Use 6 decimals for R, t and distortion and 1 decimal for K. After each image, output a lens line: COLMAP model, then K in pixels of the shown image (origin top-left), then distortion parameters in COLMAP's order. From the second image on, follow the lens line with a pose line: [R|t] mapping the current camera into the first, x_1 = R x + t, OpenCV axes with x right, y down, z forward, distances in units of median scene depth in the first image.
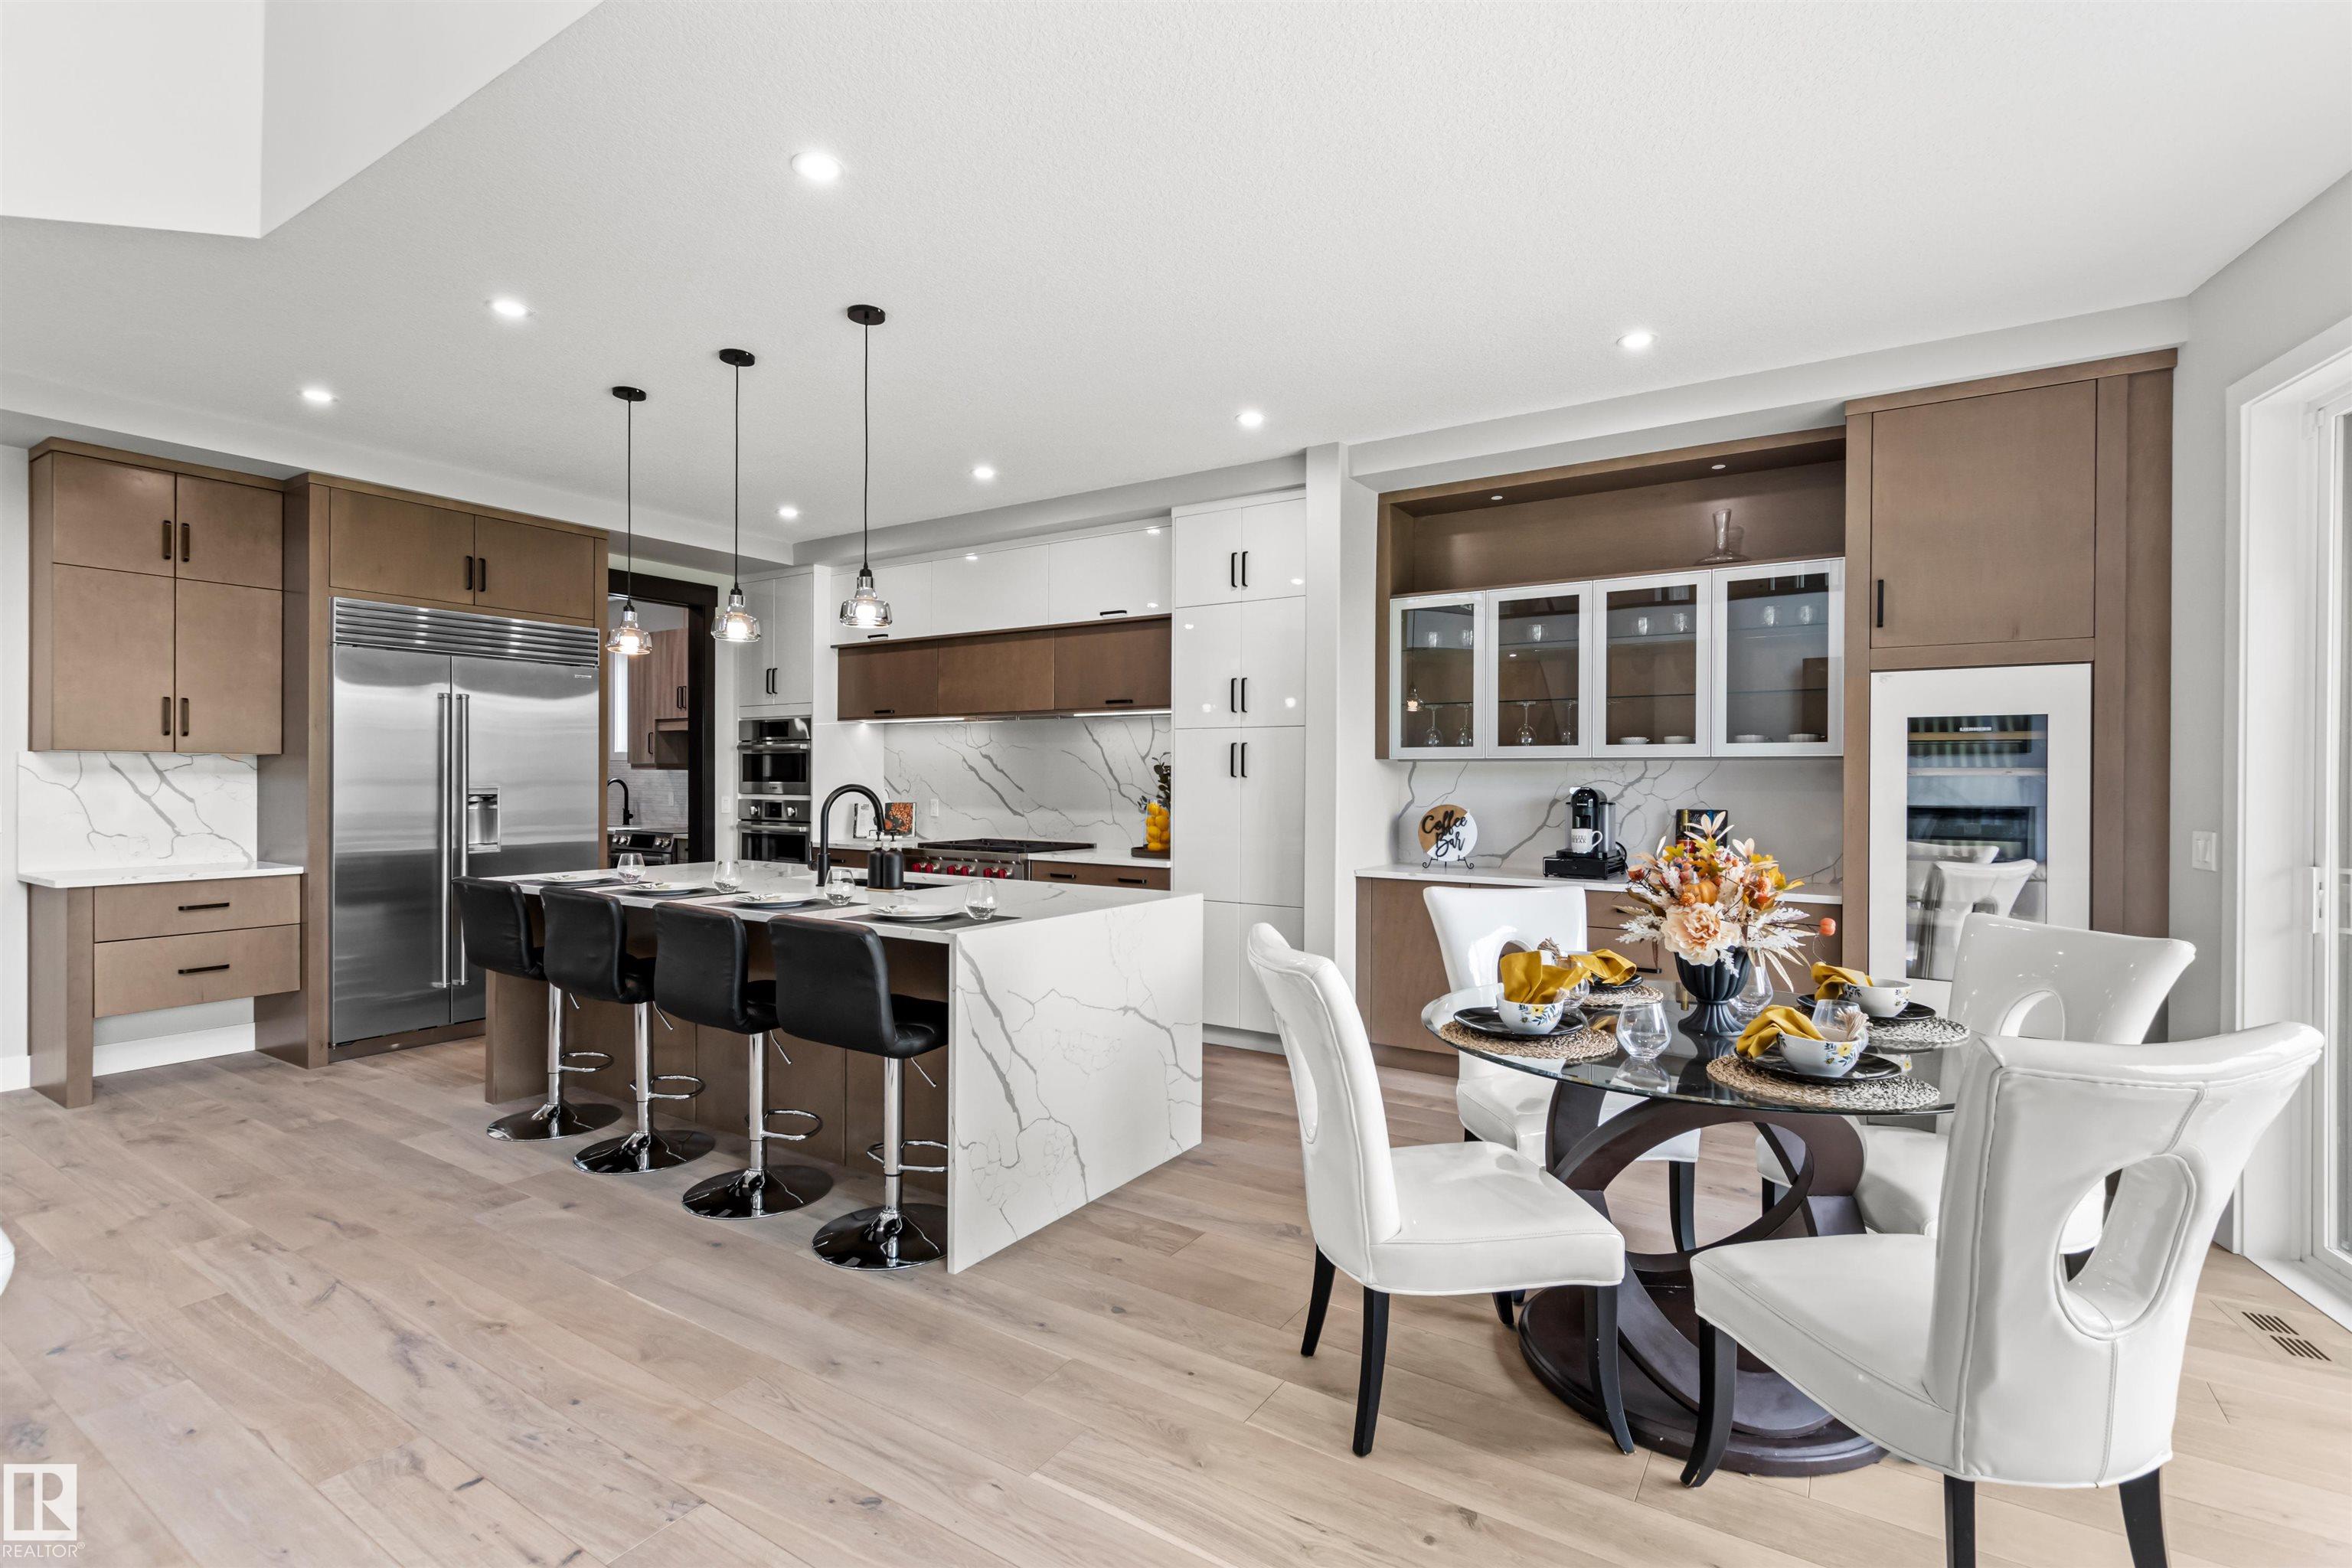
lens RADIAL K [[1083.4, 0, 1161.1], [0, 1083.4, 780.7], [0, 0, 1]] dist [0.009386, -0.004311]
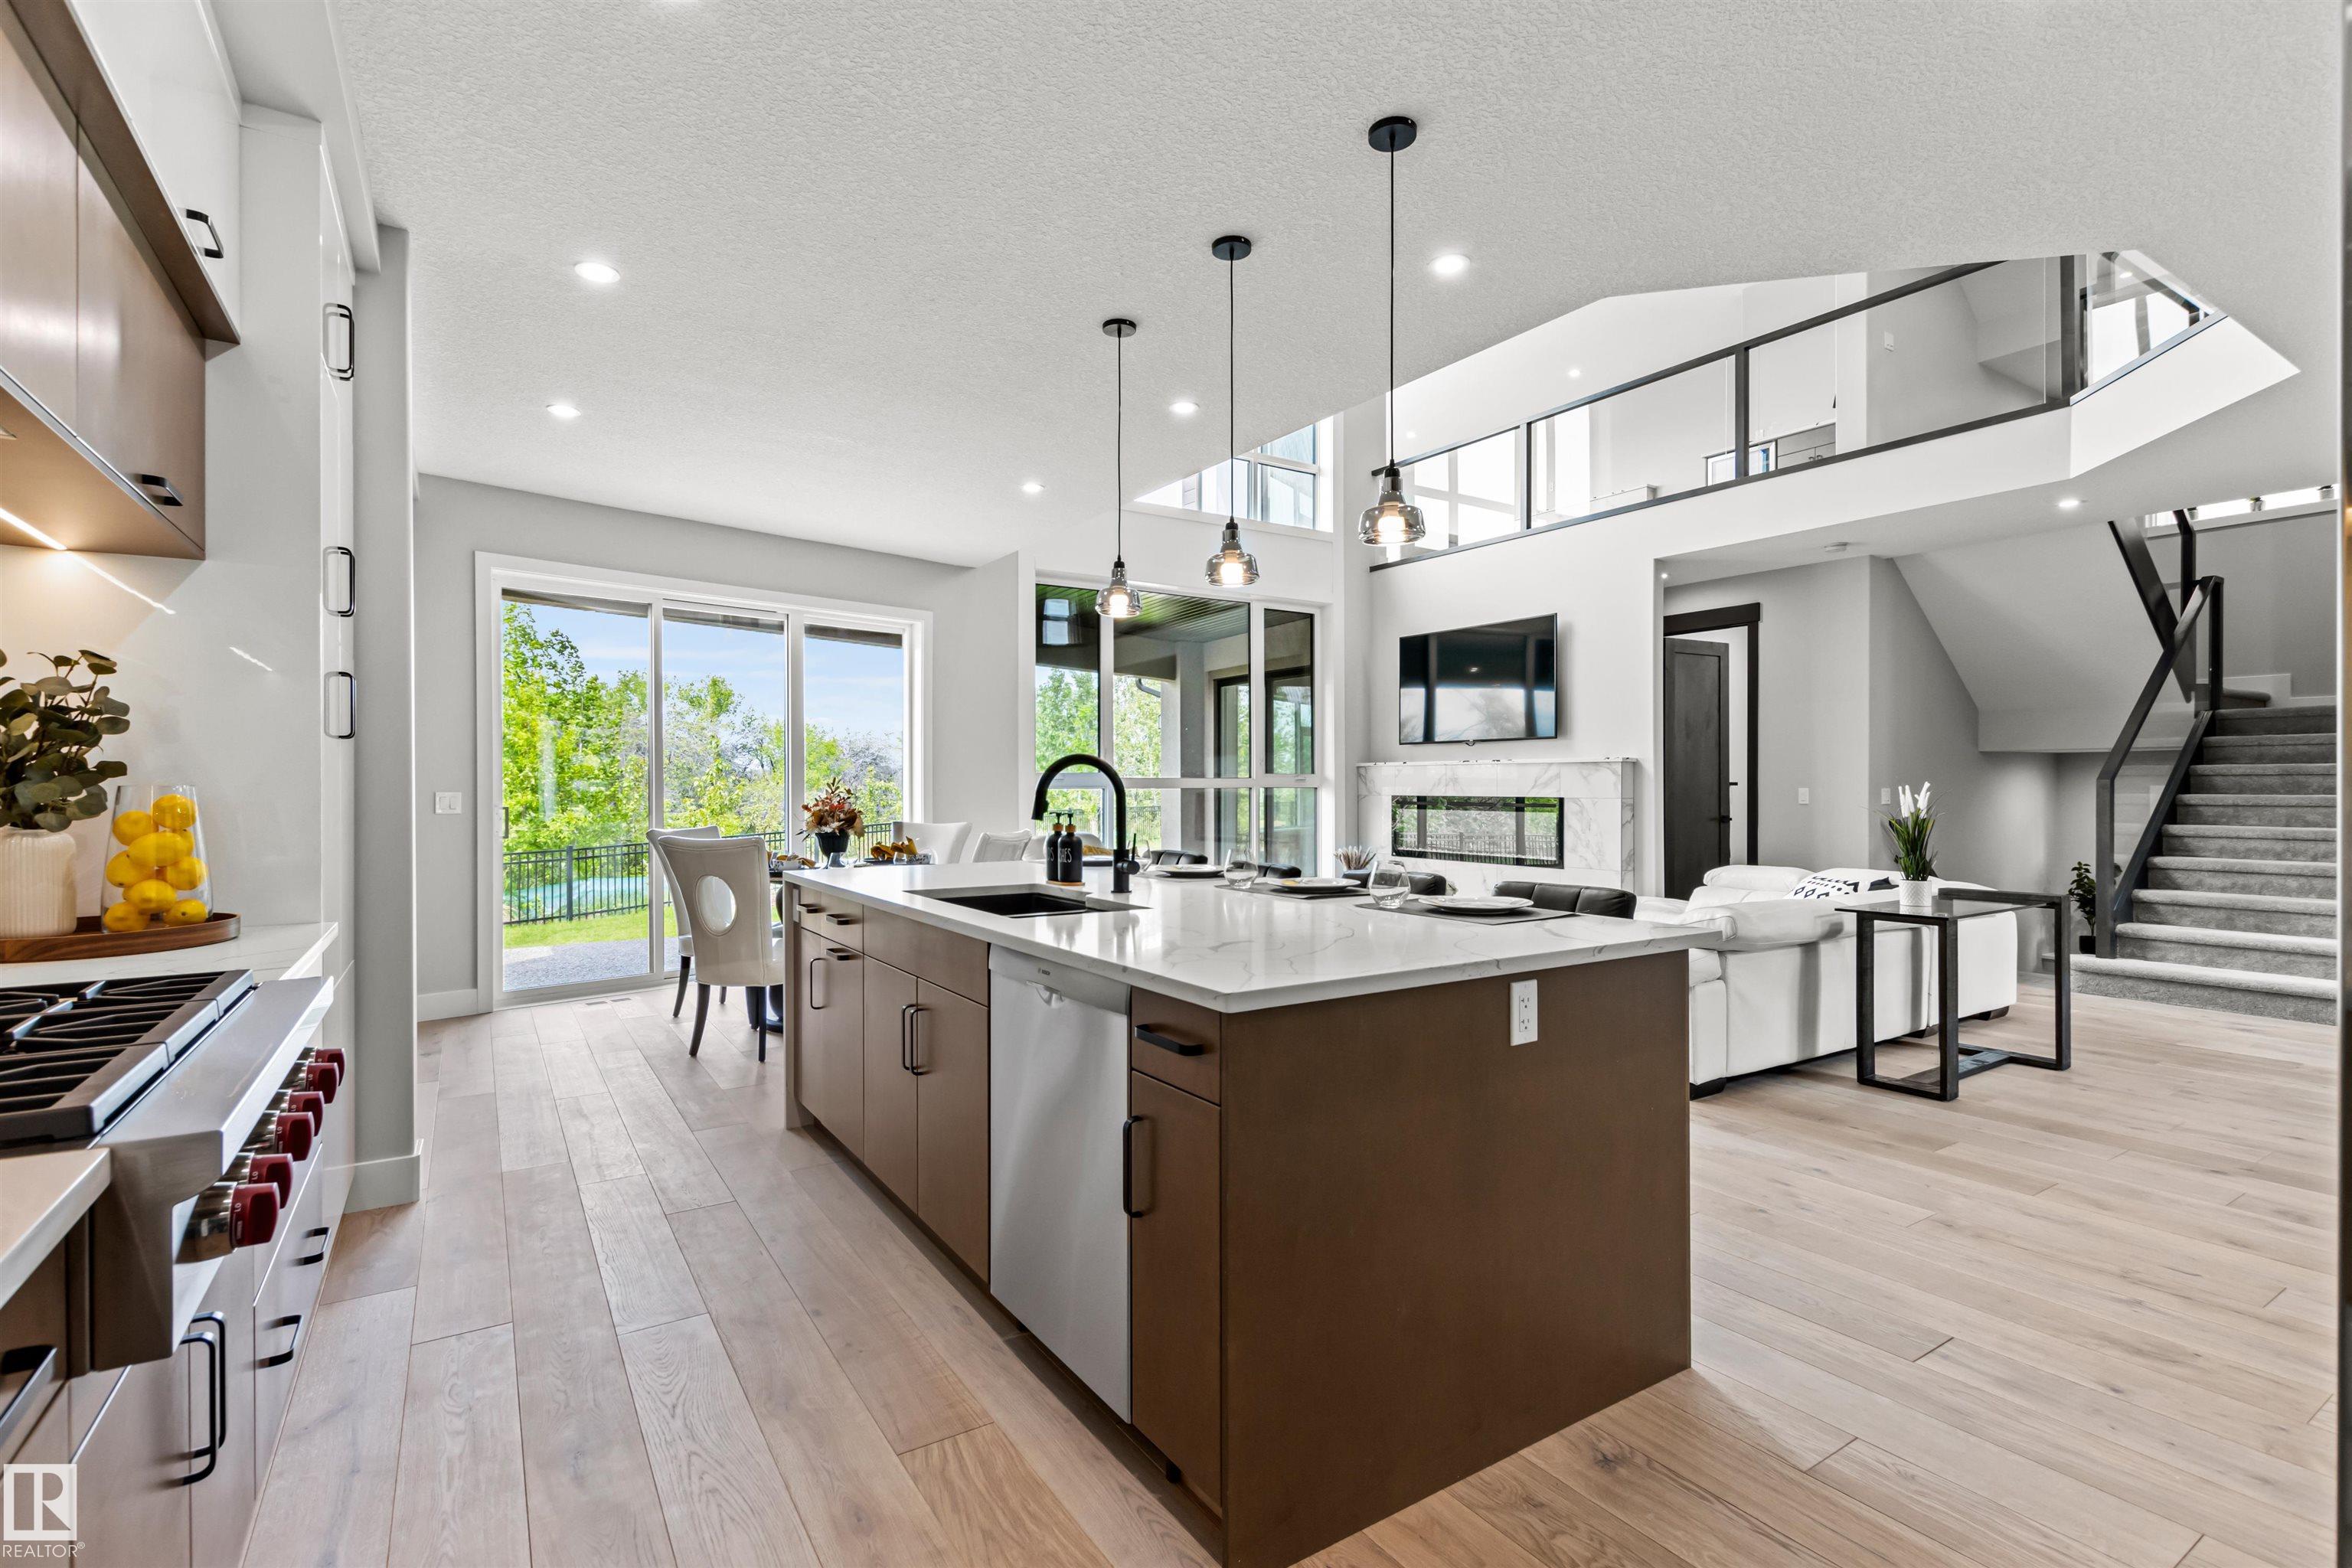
lens RADIAL K [[1083.4, 0, 1182.0], [0, 1083.4, 785.4], [0, 0, 1]] dist [0.009386, -0.004311]
pose [[-0.917471, -0.003642, 0.397785, -0.558998], [-0.002064, 0.999988, 0.004396, 0.018605], [-0.397796, 0.003212, -0.917468, 1.445543]]
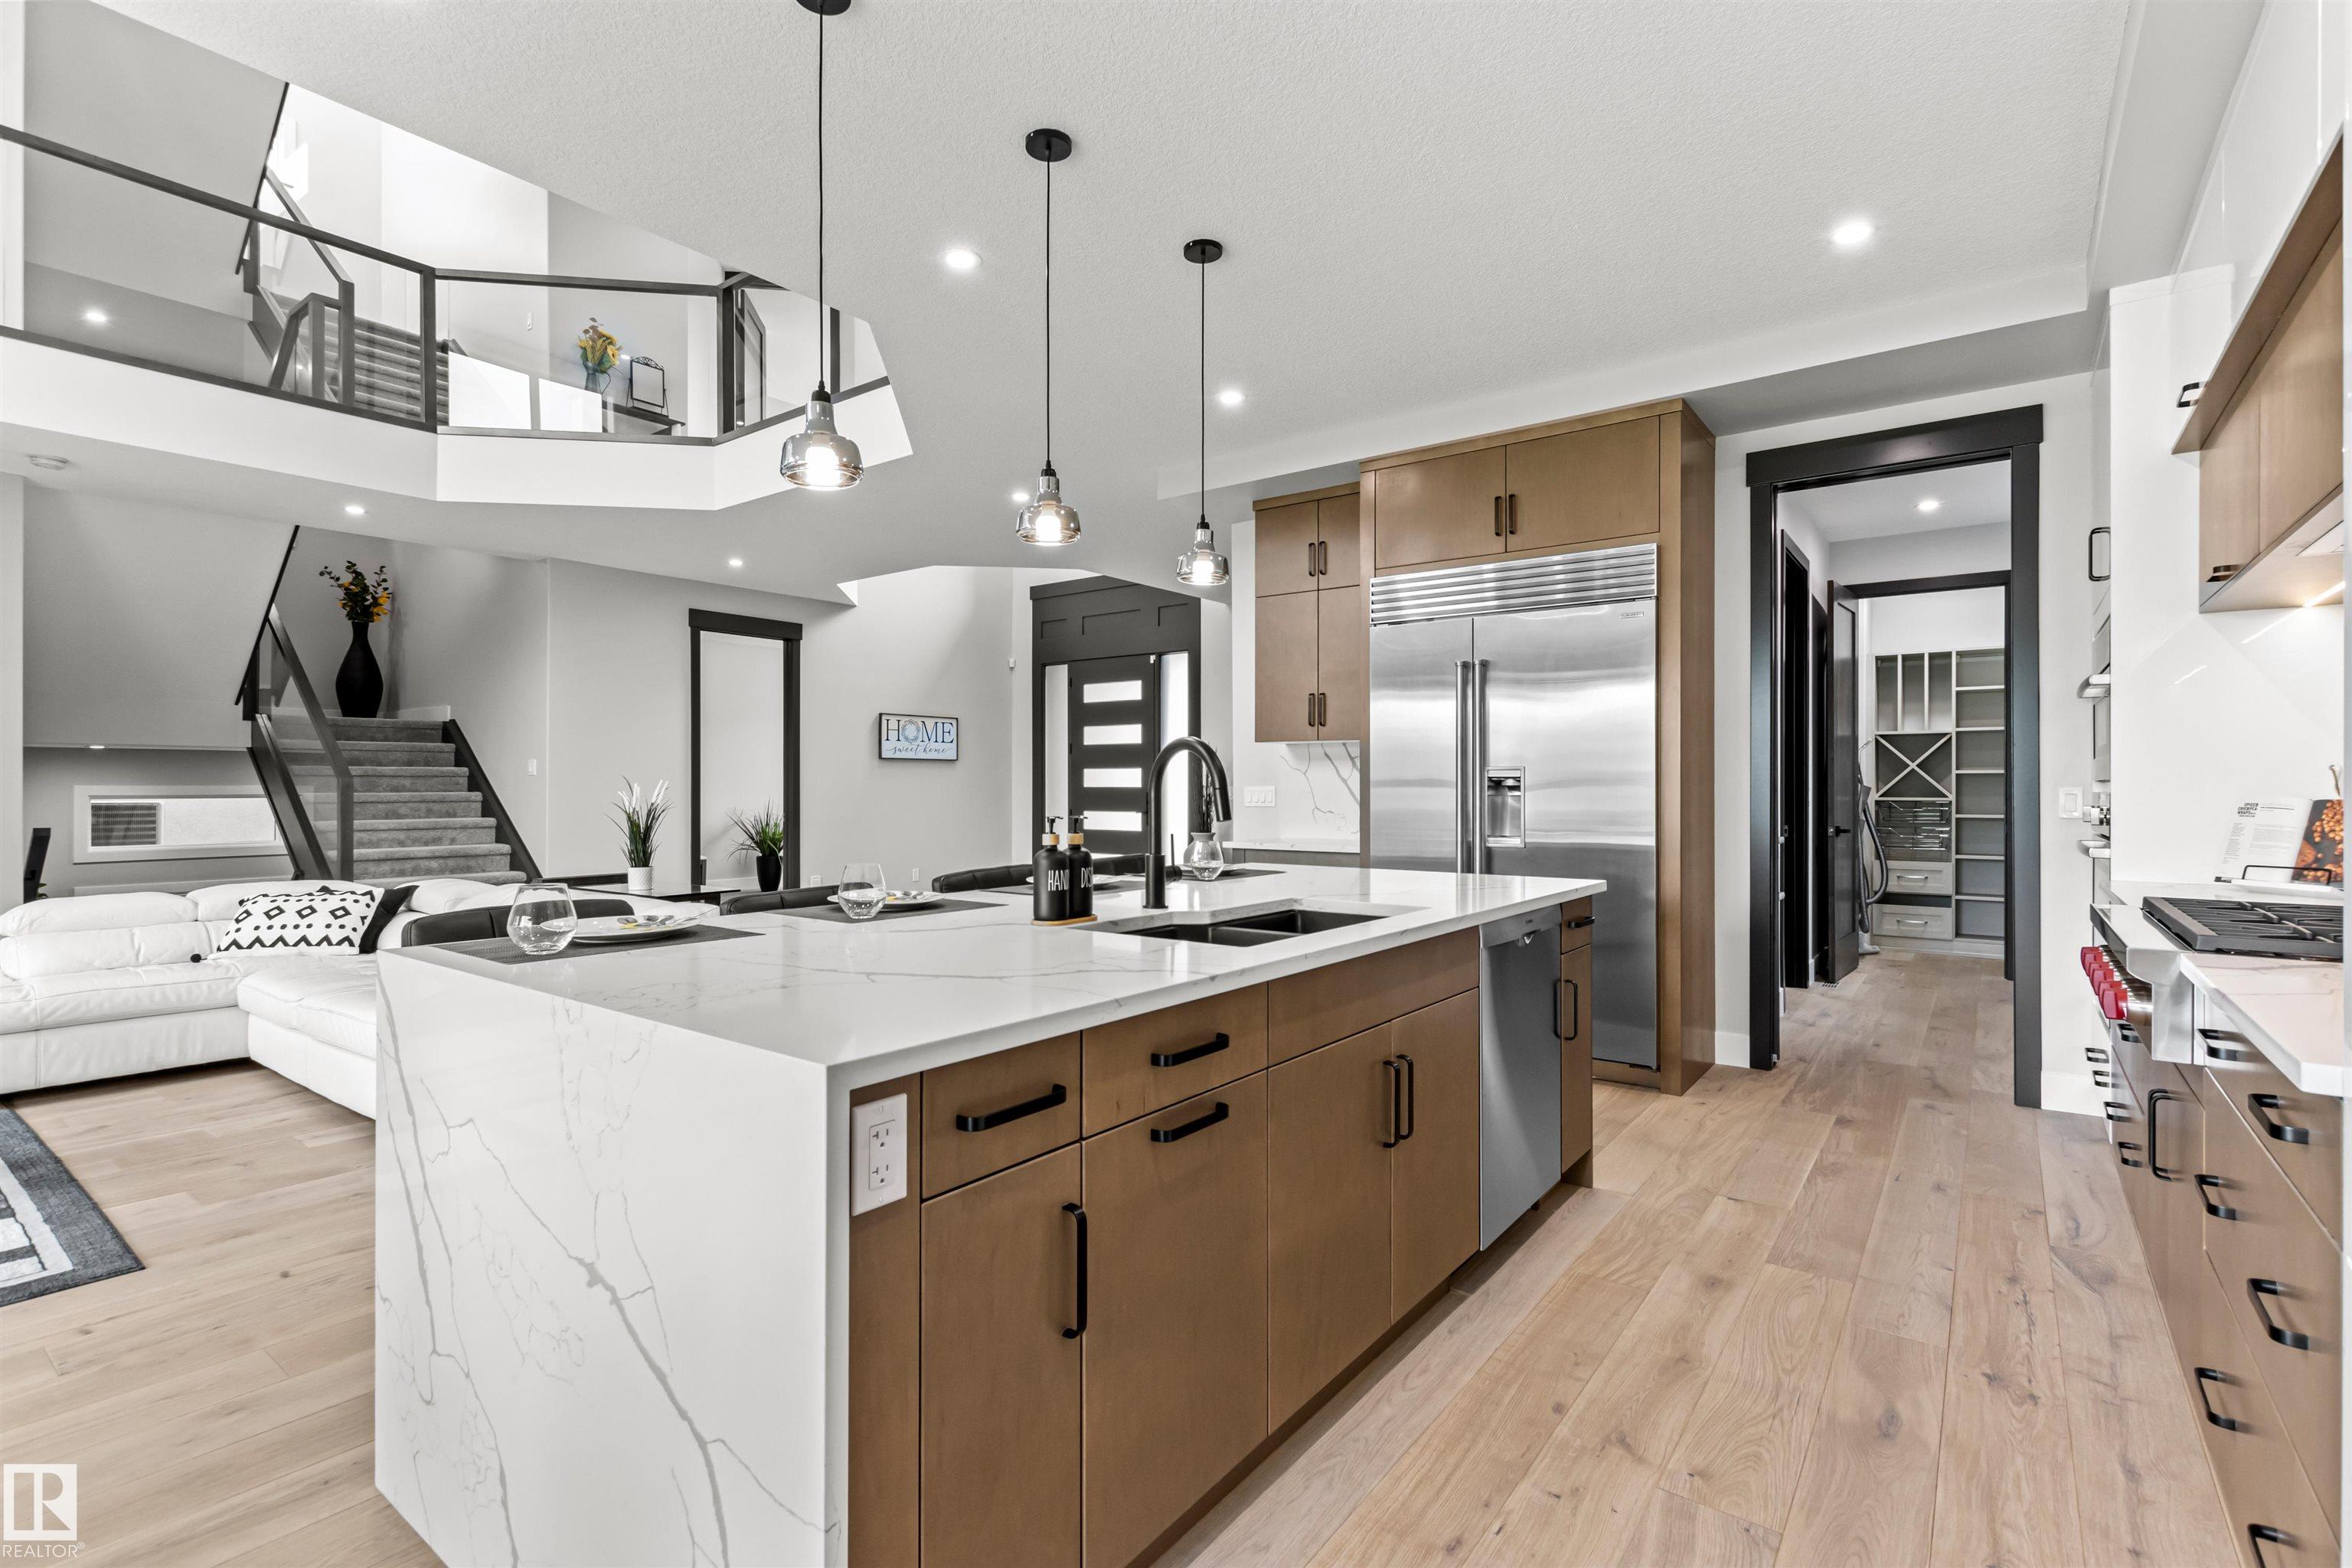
lens RADIAL K [[1083.4, 0, 1169.4], [0, 1083.4, 789.6], [0, 0, 1]] dist [0.009386, -0.004311]
pose [[-0.065963, -0.000693, -0.997822, 0.253429], [-0.002467, 0.999997, -0.000531, 0.026759], [0.997819, 0.002426, -0.065965, 0.911049]]
